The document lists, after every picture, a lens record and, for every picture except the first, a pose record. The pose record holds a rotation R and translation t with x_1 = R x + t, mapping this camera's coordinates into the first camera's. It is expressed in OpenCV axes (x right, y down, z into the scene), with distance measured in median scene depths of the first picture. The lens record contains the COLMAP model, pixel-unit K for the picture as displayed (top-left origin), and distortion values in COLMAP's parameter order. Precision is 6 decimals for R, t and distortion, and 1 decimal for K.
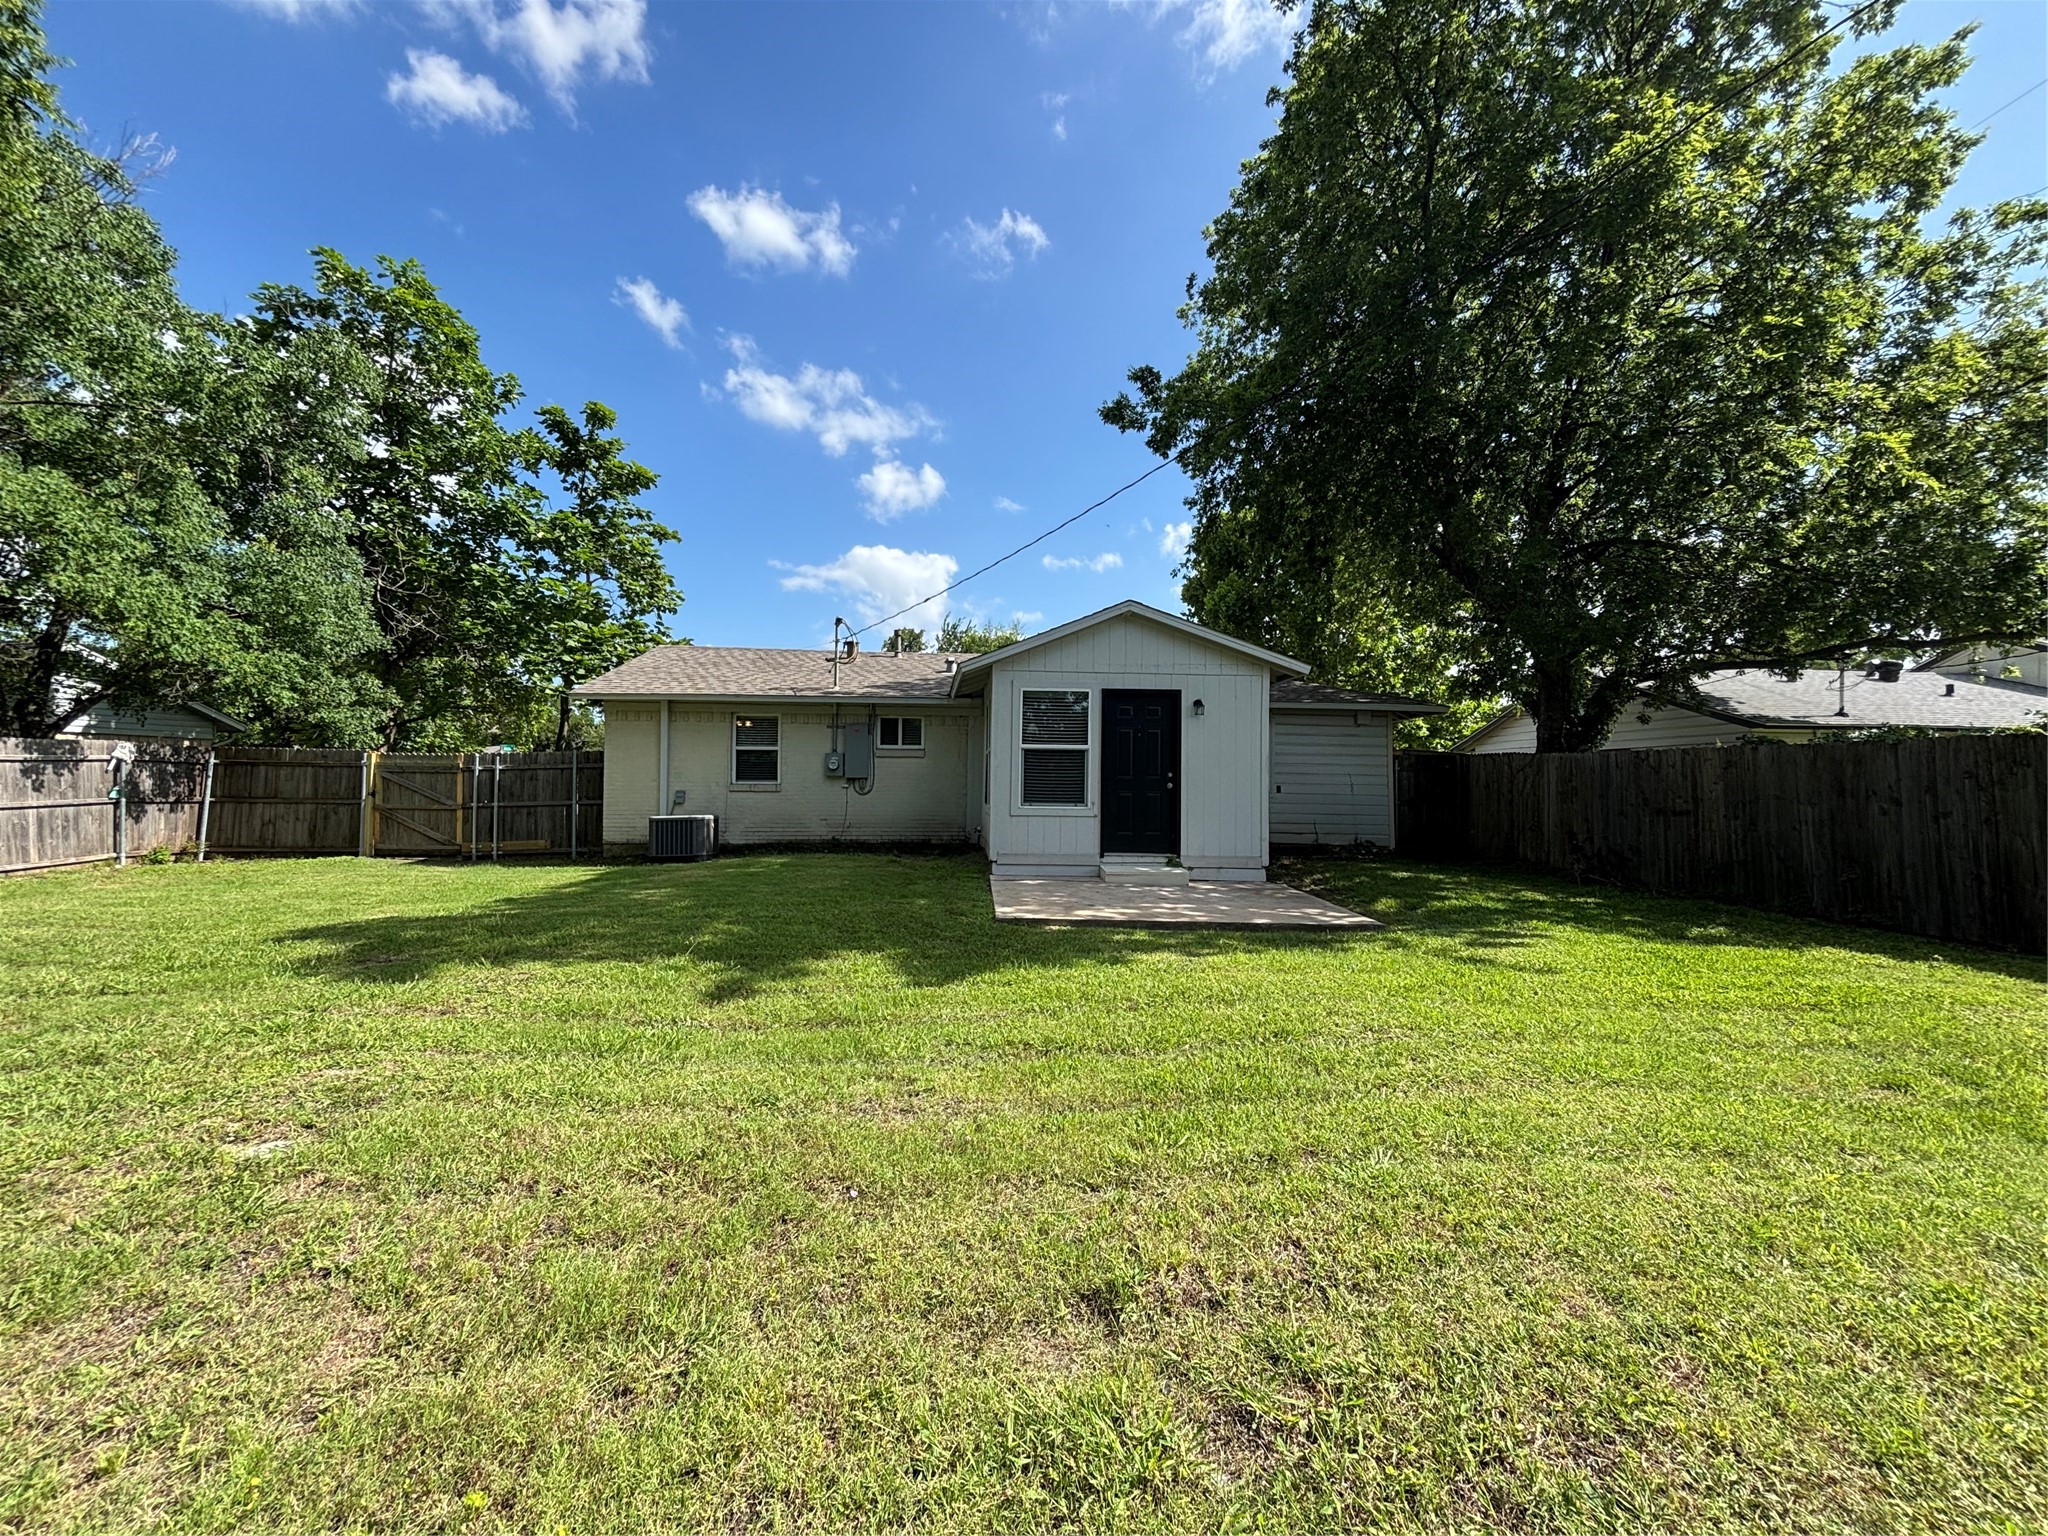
lens RADIAL K [[824.5, 0, 1020.9], [0, 824.5, 766.9], [0, 0, 1]] dist [-0.000828, -0.000259]
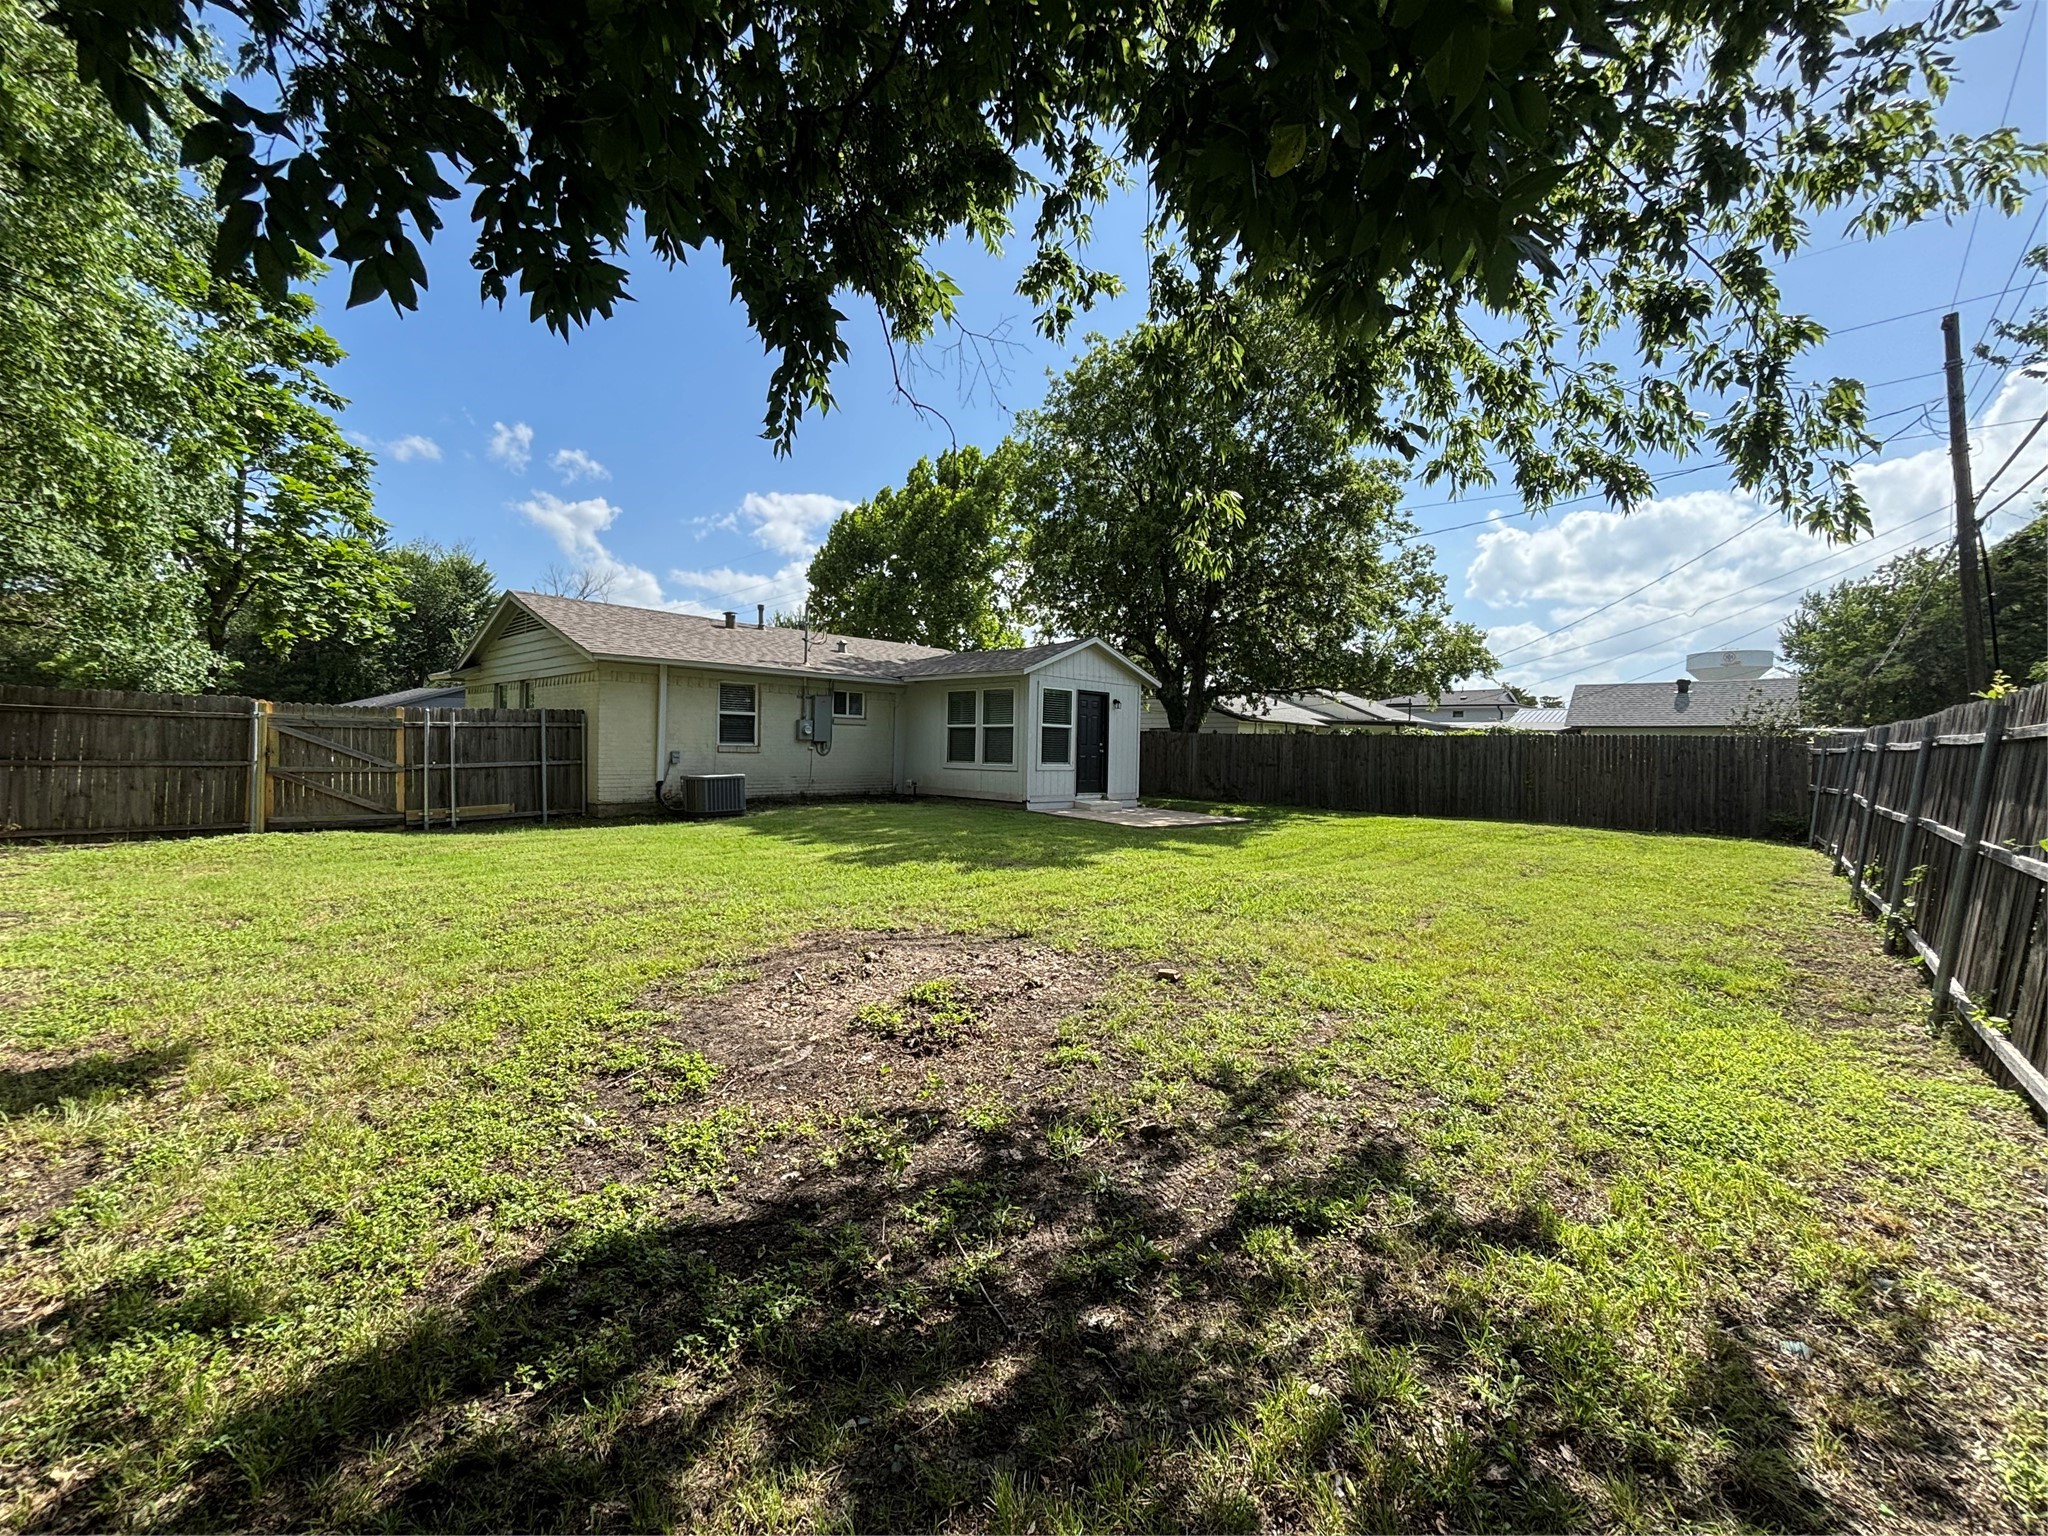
lens RADIAL K [[824.5, 0, 1020.9], [0, 824.5, 766.9], [0, 0, 1]] dist [-0.000828, -0.000259]
pose [[0.748452, -0.007227, 0.663149, -0.876886], [-0.027369, 0.998752, 0.041774, -0.008382], [-0.662624, -0.049416, 0.747320, -0.091826]]
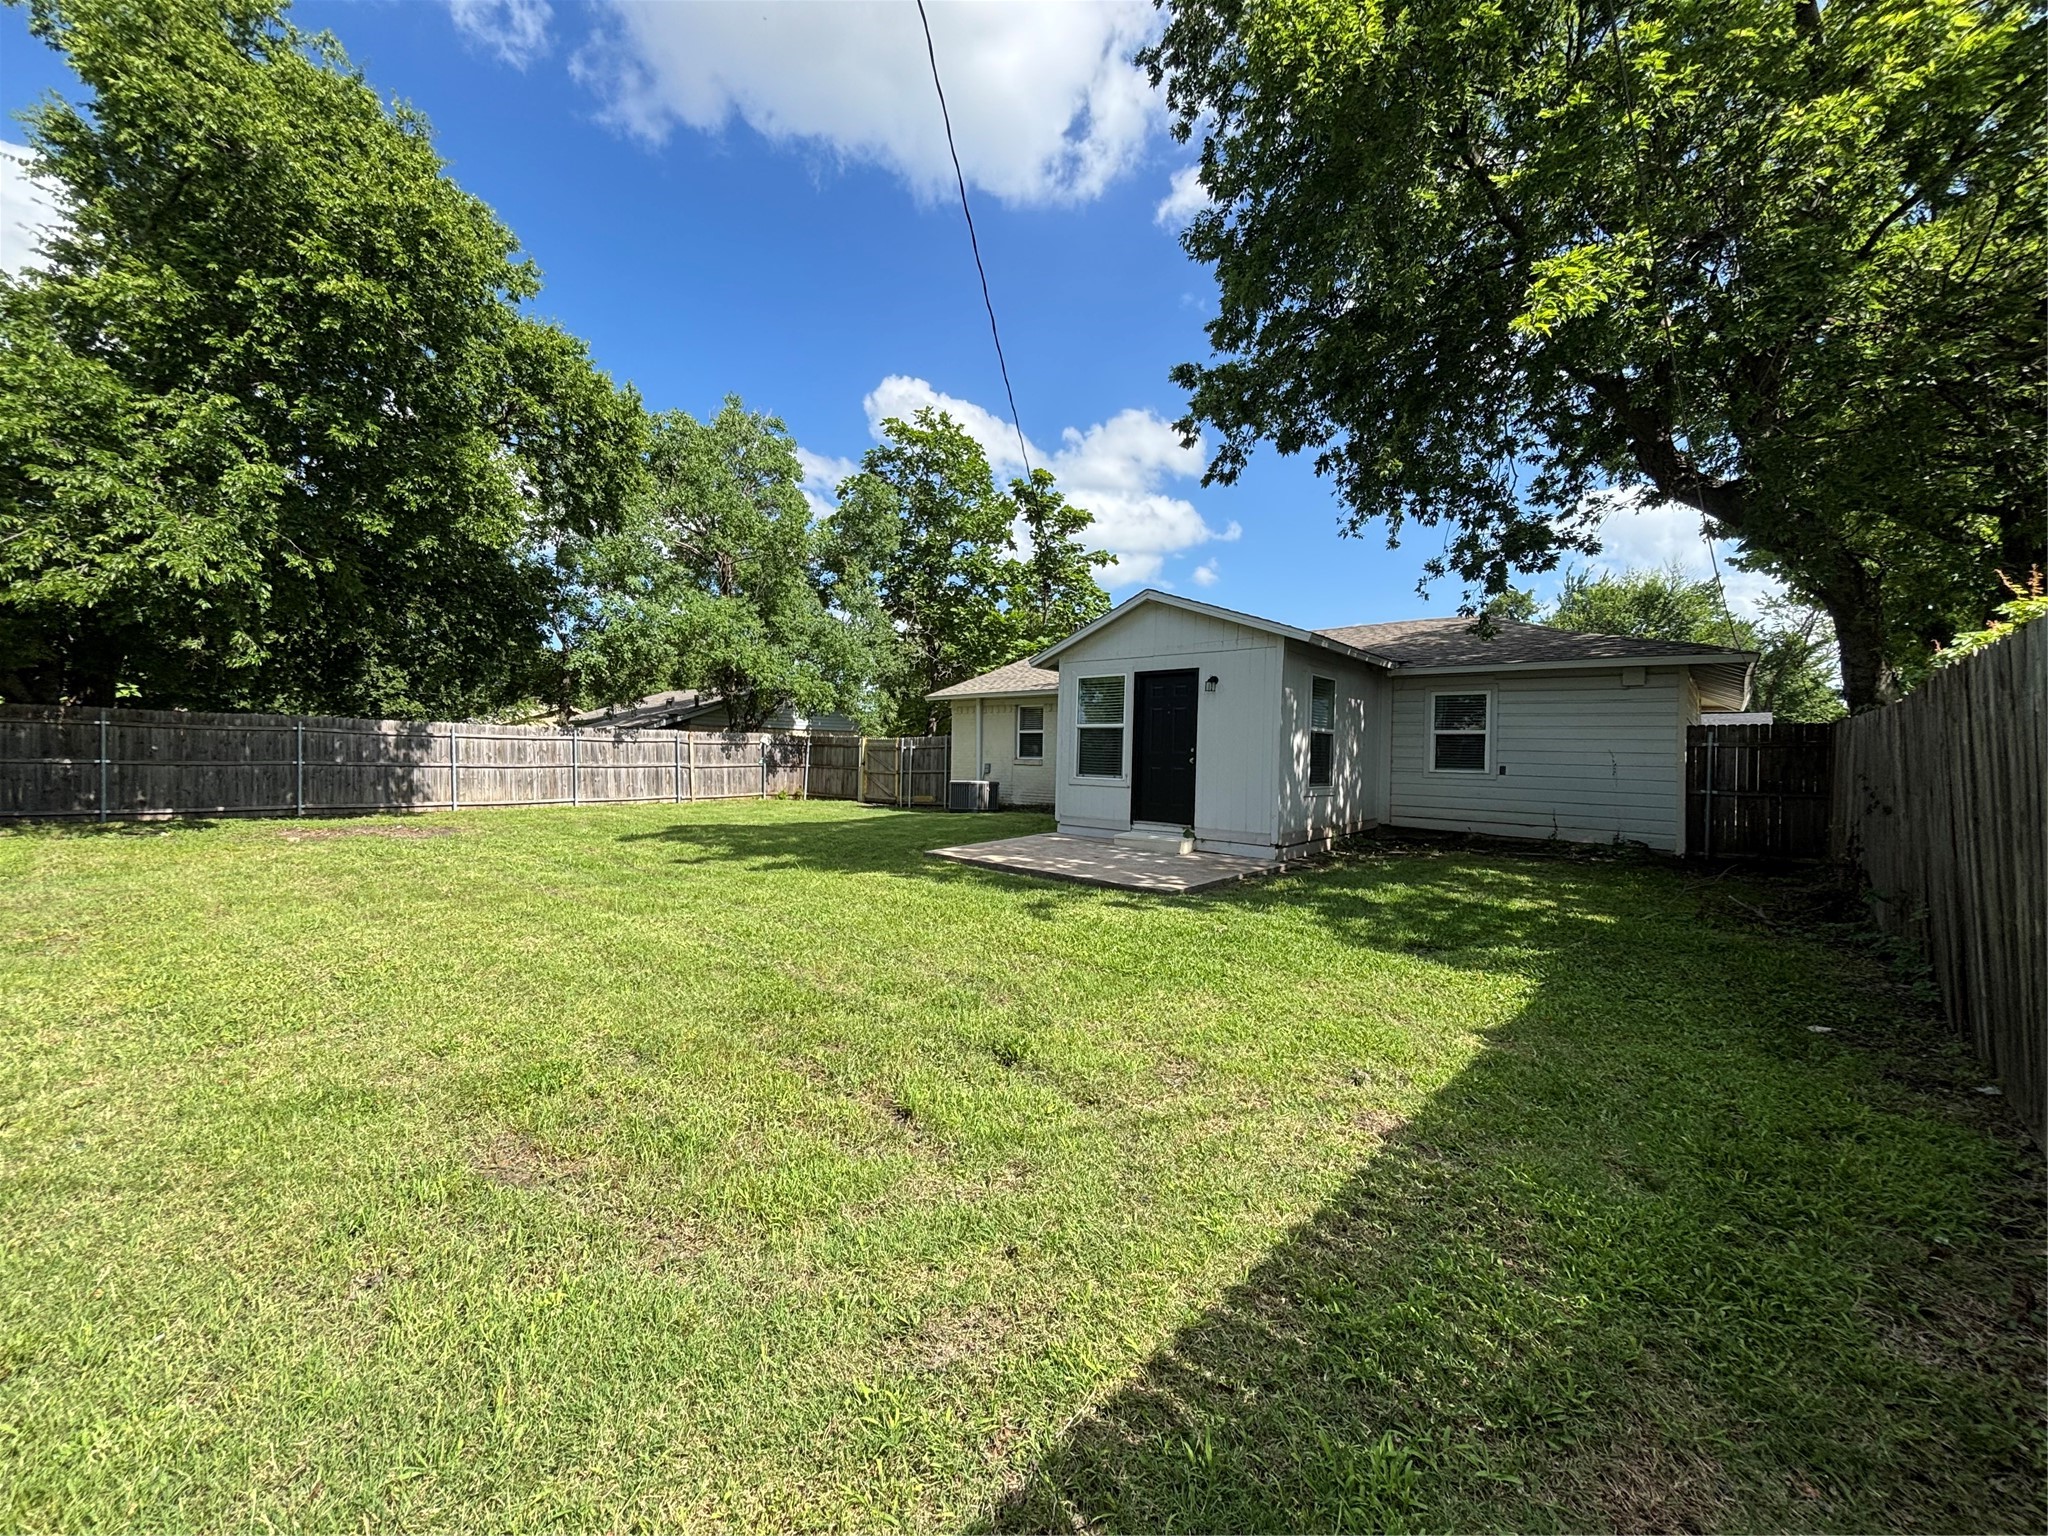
lens RADIAL K [[824.5, 0, 1020.9], [0, 824.5, 766.9], [0, 0, 1]] dist [-0.000828, -0.000259]
pose [[0.699415, 0.013433, -0.714589, 0.671205], [0.001093, 0.999802, 0.019864, 0.008664], [0.714715, -0.014674, 0.699262, 0.099542]]
